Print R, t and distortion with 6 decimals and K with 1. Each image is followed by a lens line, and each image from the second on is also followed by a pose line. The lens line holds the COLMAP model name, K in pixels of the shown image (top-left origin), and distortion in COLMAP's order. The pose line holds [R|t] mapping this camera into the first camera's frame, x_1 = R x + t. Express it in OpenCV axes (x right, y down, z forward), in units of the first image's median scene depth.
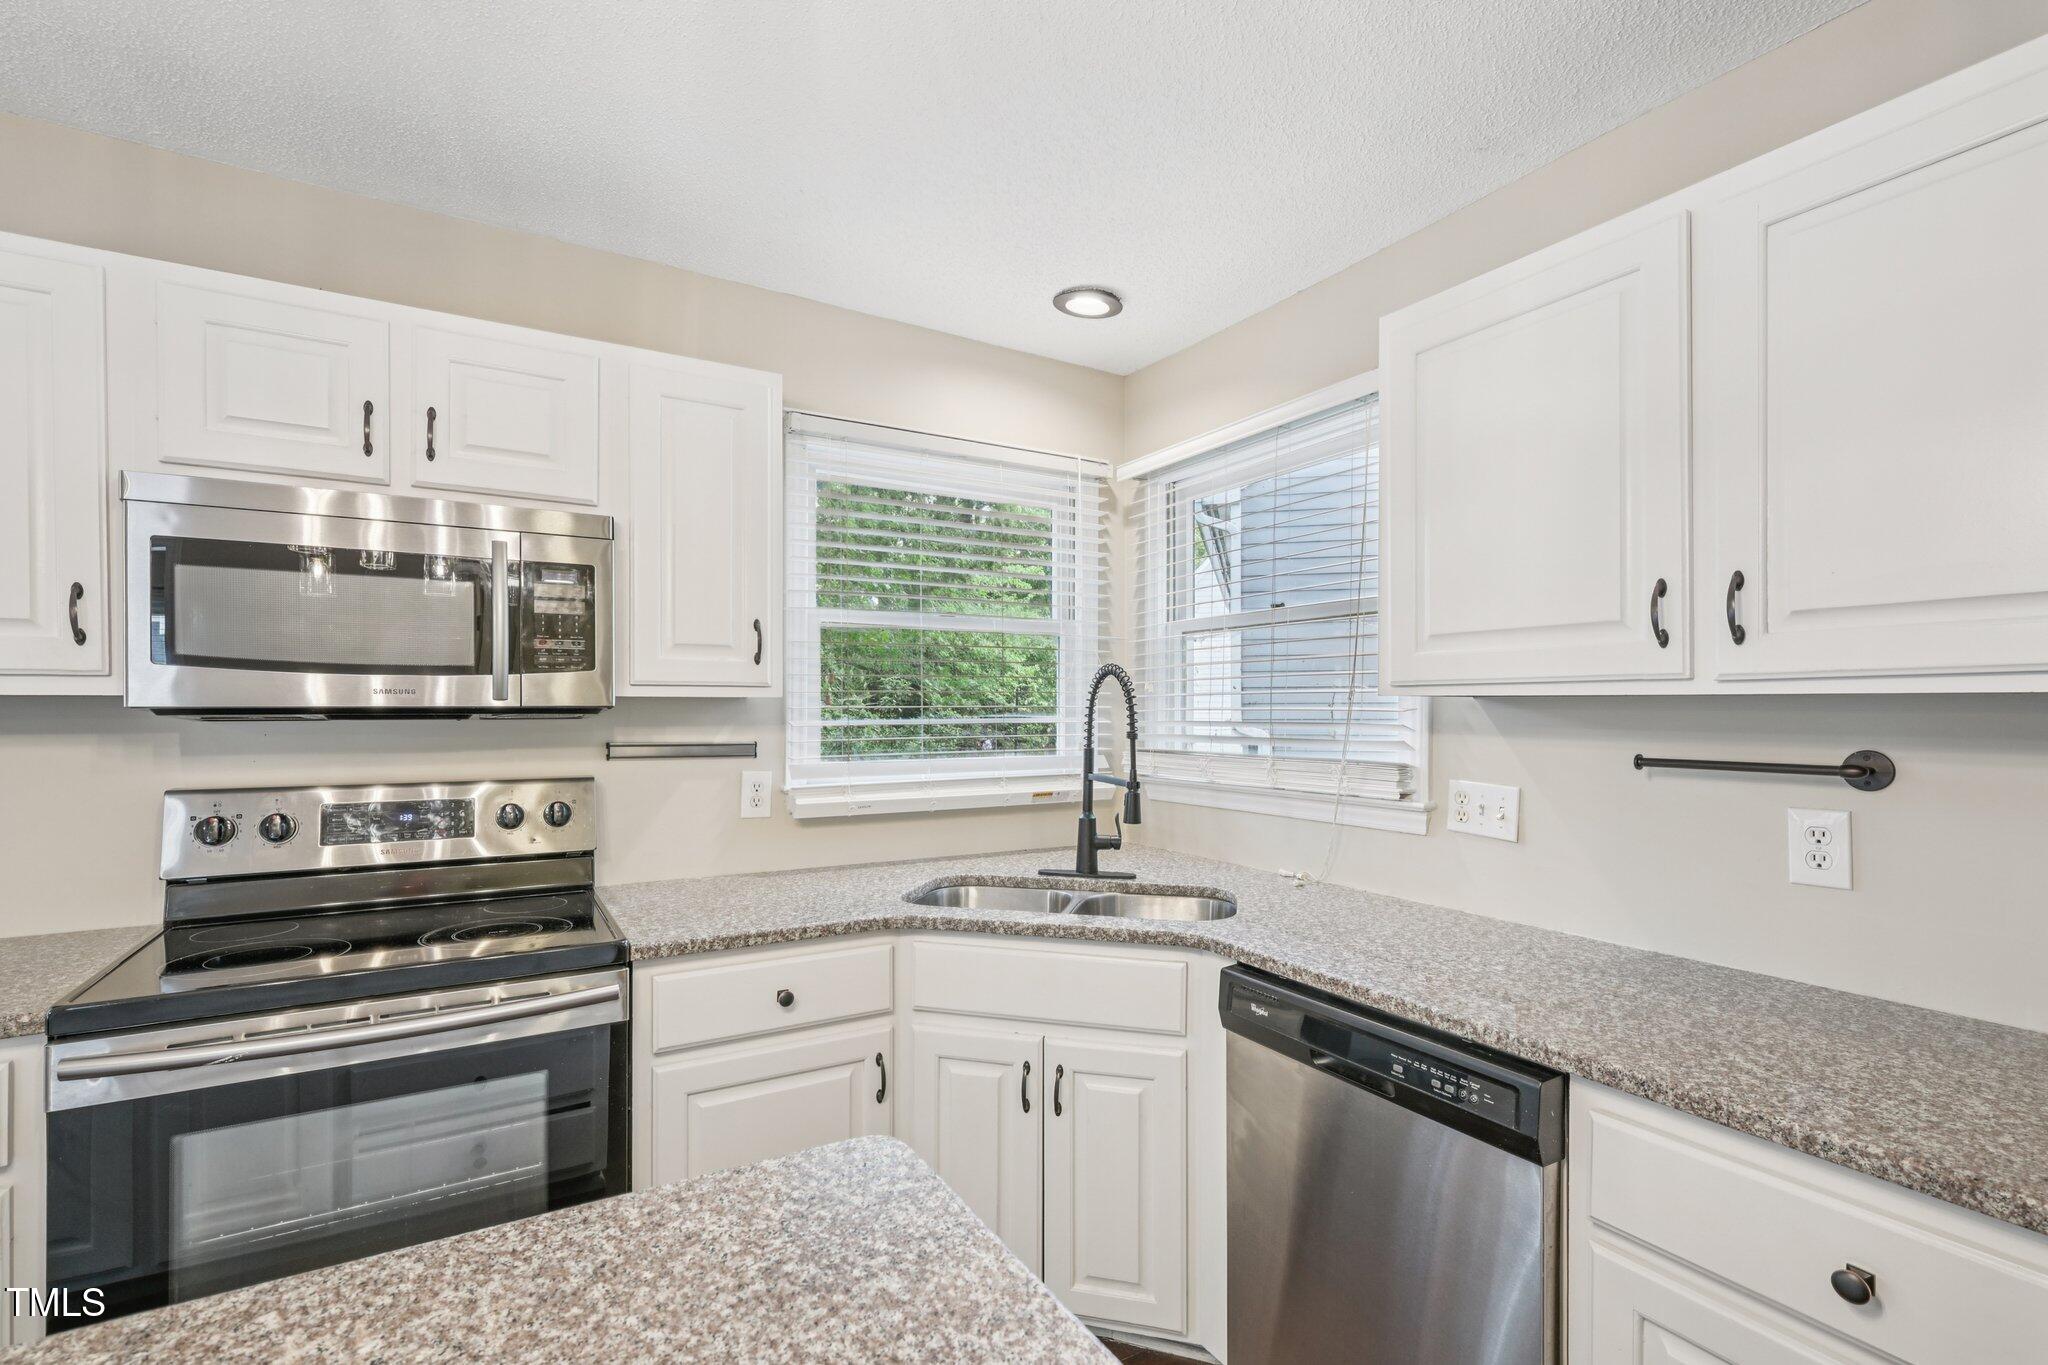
lens RADIAL K [[904.7, 0, 1034.6], [0, 904.7, 701.6], [0, 0, 1]] dist [-0.000296, 0.000019]
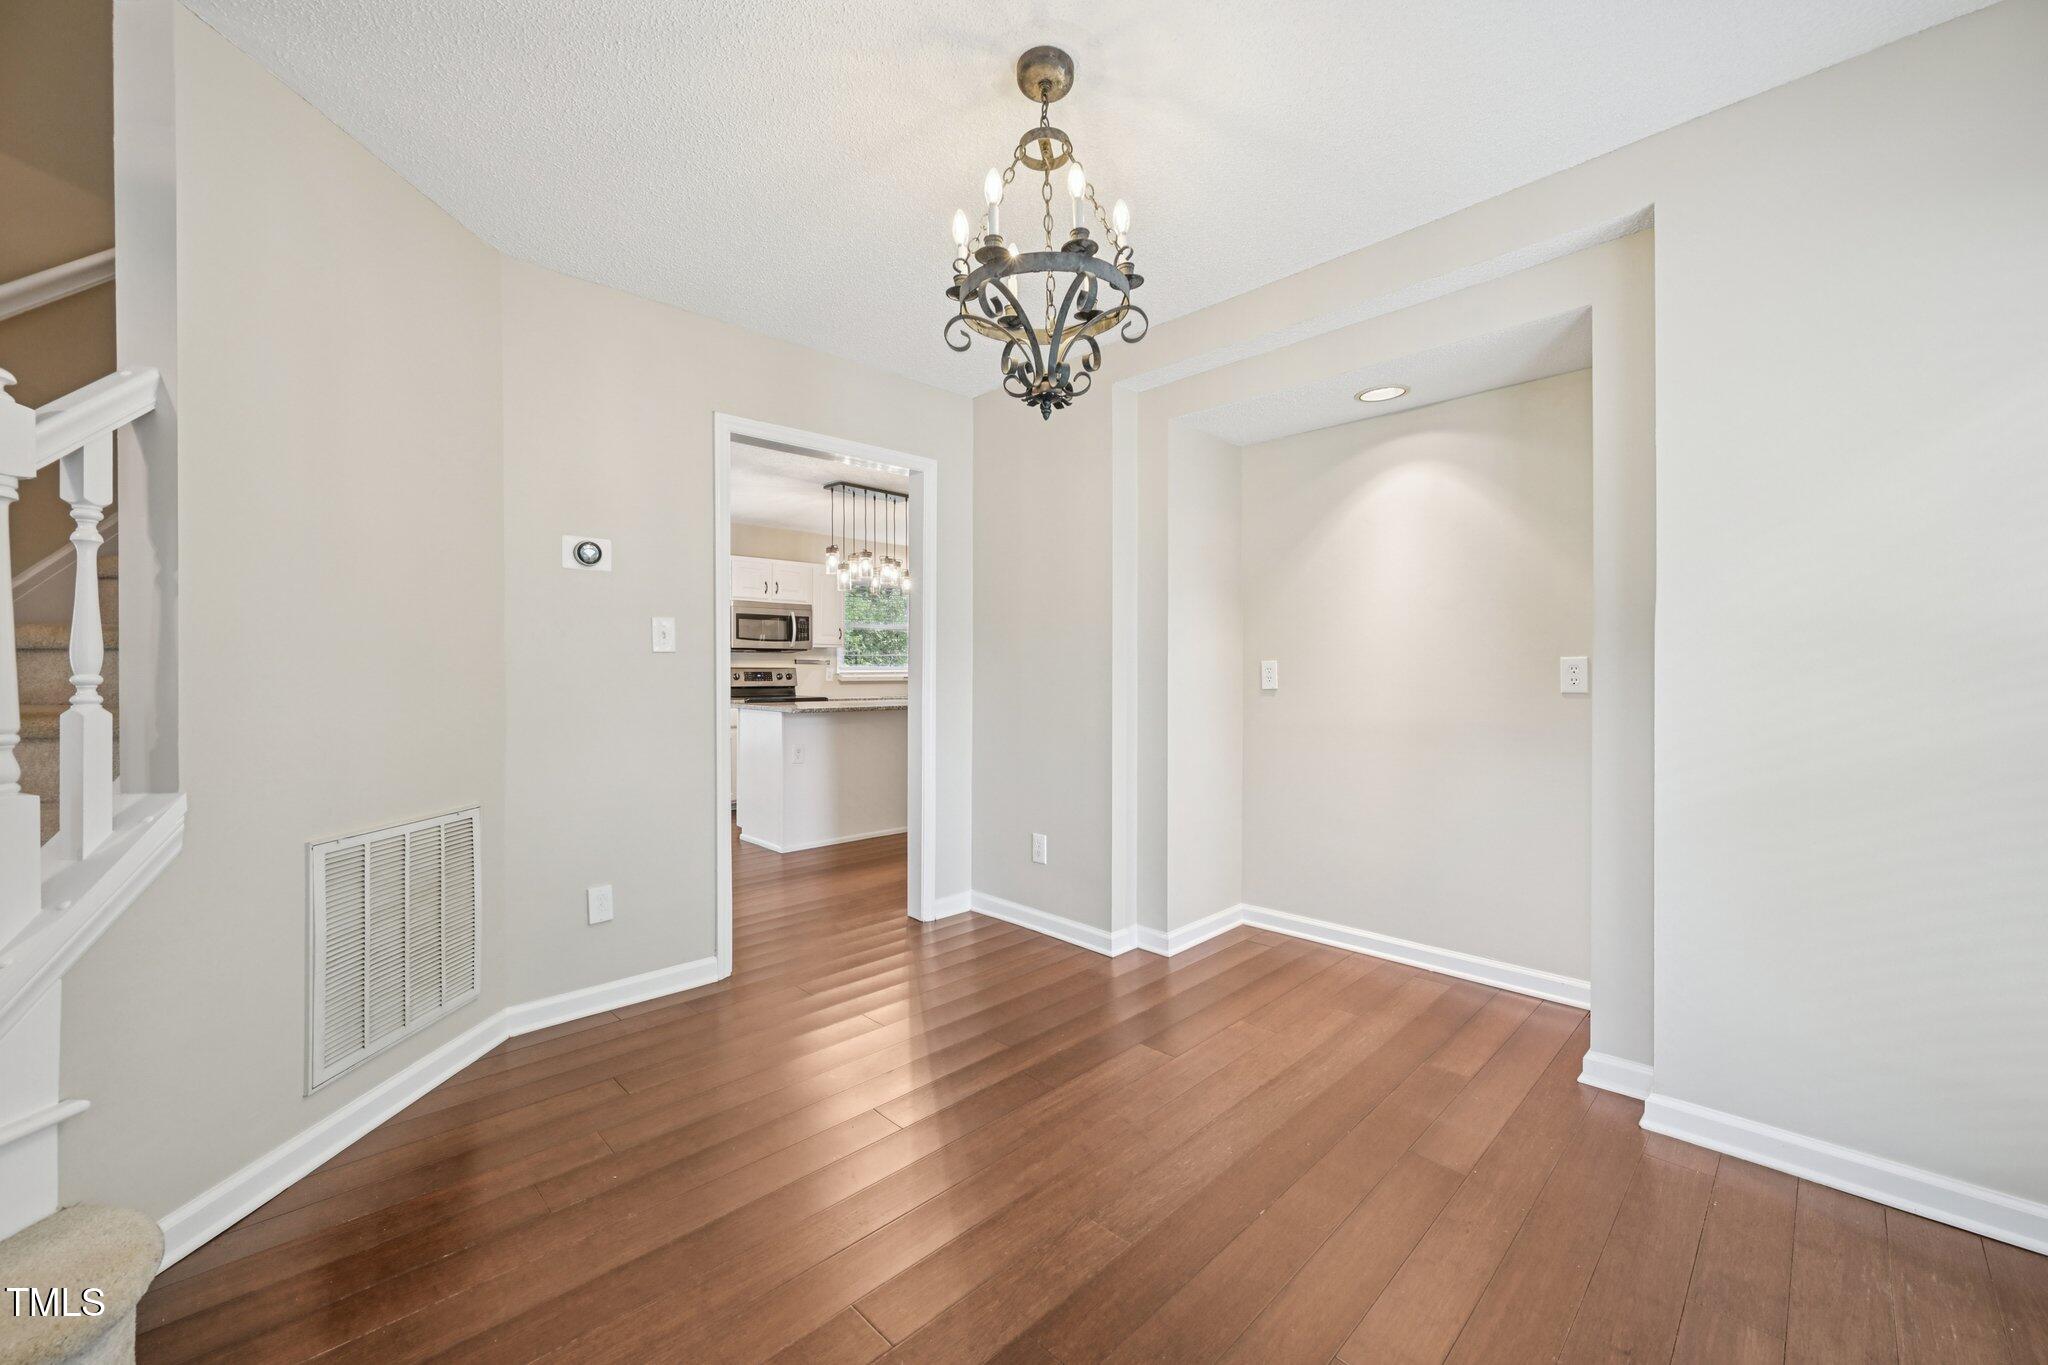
lens RADIAL K [[799.9, 0, 1017.3], [0, 799.9, 667.1], [0, 0, 1]] dist [0.001536, 0.000610]
pose [[0.972857, -0.000170, 0.231407, -0.396944], [0.000327, 1.000000, -0.000638, 0.093315], [-0.231407, 0.000696, 0.972857, -2.940681]]
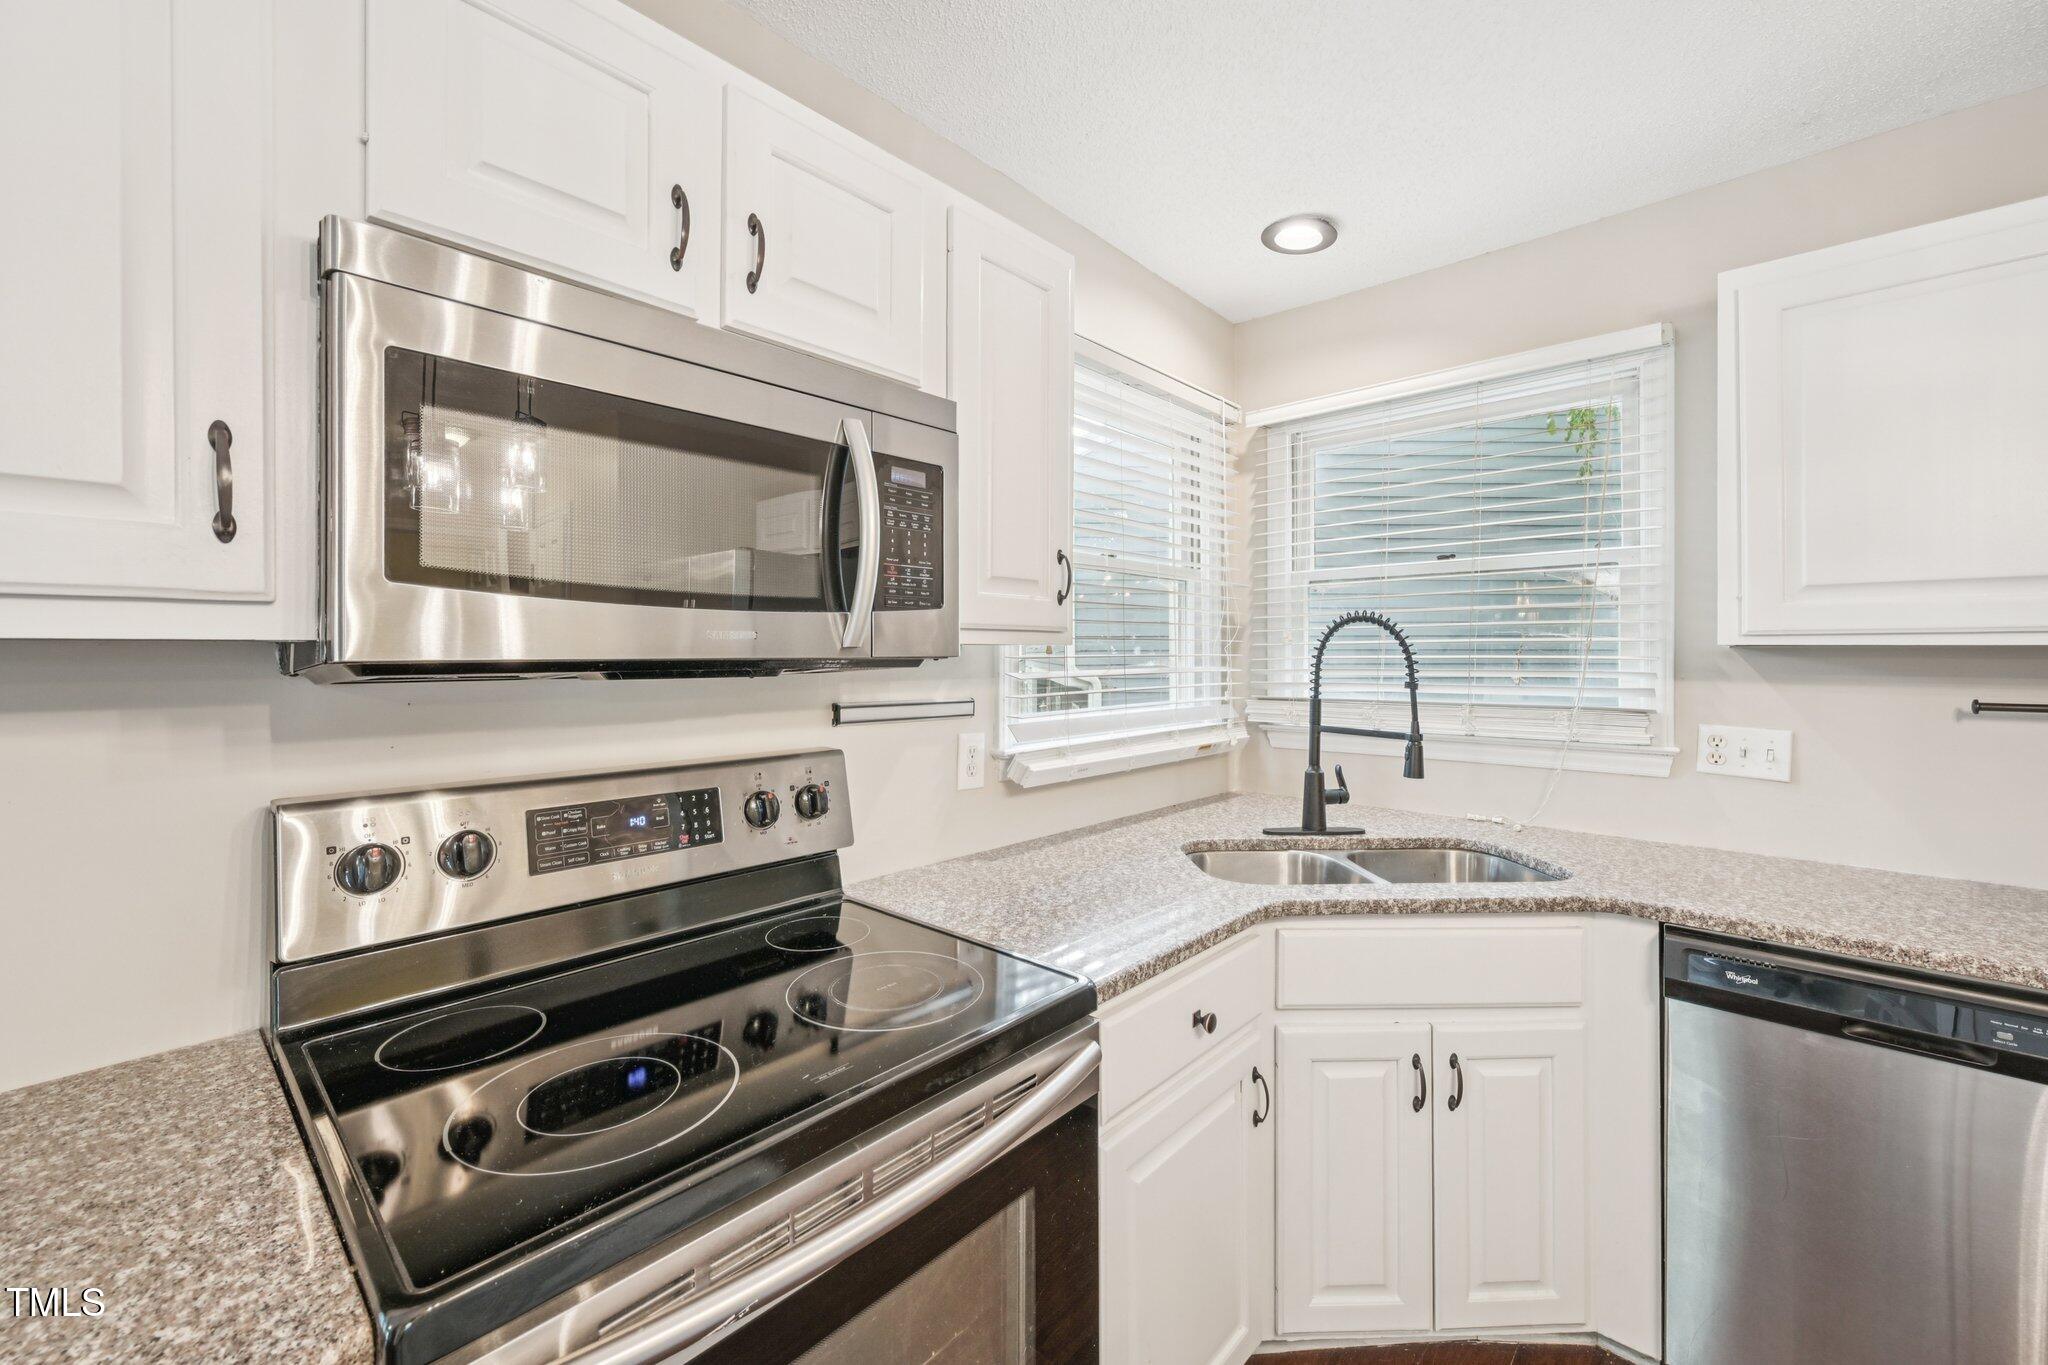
lens RADIAL K [[799.9, 0, 997.0], [0, 799.9, 646.2], [0, 0, 1]] dist [0.001536, 0.000610]
pose [[0.958964, 0.001390, 0.283524, -0.619905], [-0.000161, 0.999990, -0.004356, -0.000860], [-0.283527, 0.004132, 0.958955, 0.352526]]
